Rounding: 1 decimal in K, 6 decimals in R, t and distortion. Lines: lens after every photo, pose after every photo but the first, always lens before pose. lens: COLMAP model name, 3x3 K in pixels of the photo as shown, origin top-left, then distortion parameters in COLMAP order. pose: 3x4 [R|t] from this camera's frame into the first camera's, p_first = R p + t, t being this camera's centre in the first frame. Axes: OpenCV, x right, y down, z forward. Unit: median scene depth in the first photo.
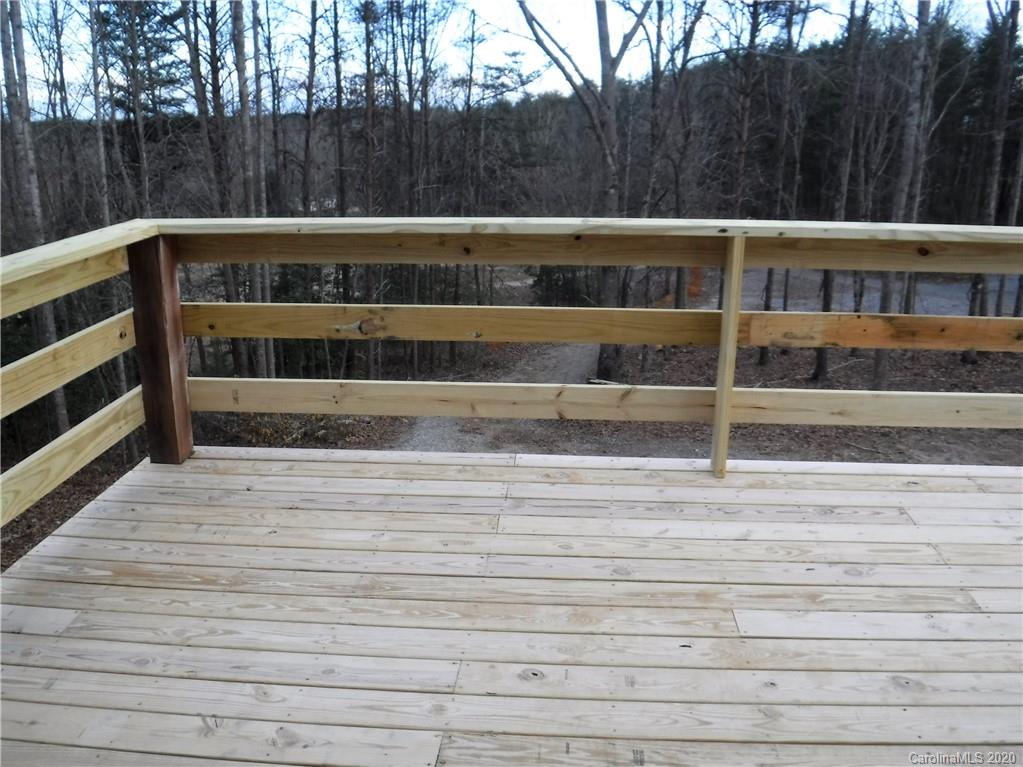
lens RADIAL K [[888.5, 0, 508.3], [0, 888.5, 399.1], [0, 0, 1]] dist [-0.132900, 0.067826]
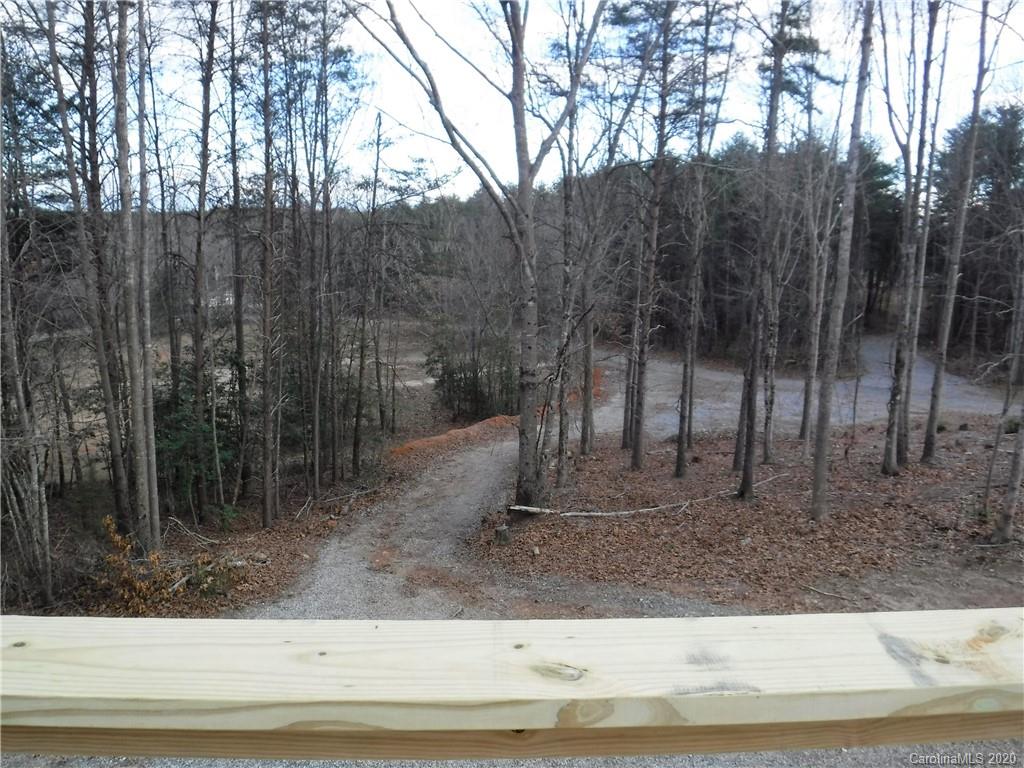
lens RADIAL K [[824.8, 0, 514.2], [0, 824.8, 396.8], [0, 0, 1]] dist [-0.117599, 0.047772]
pose [[0.990840, -0.004833, 0.134952, -0.016643], [0.017794, 0.995318, -0.095003, -0.048816], [-0.133861, 0.096534, 0.986287, 0.130557]]
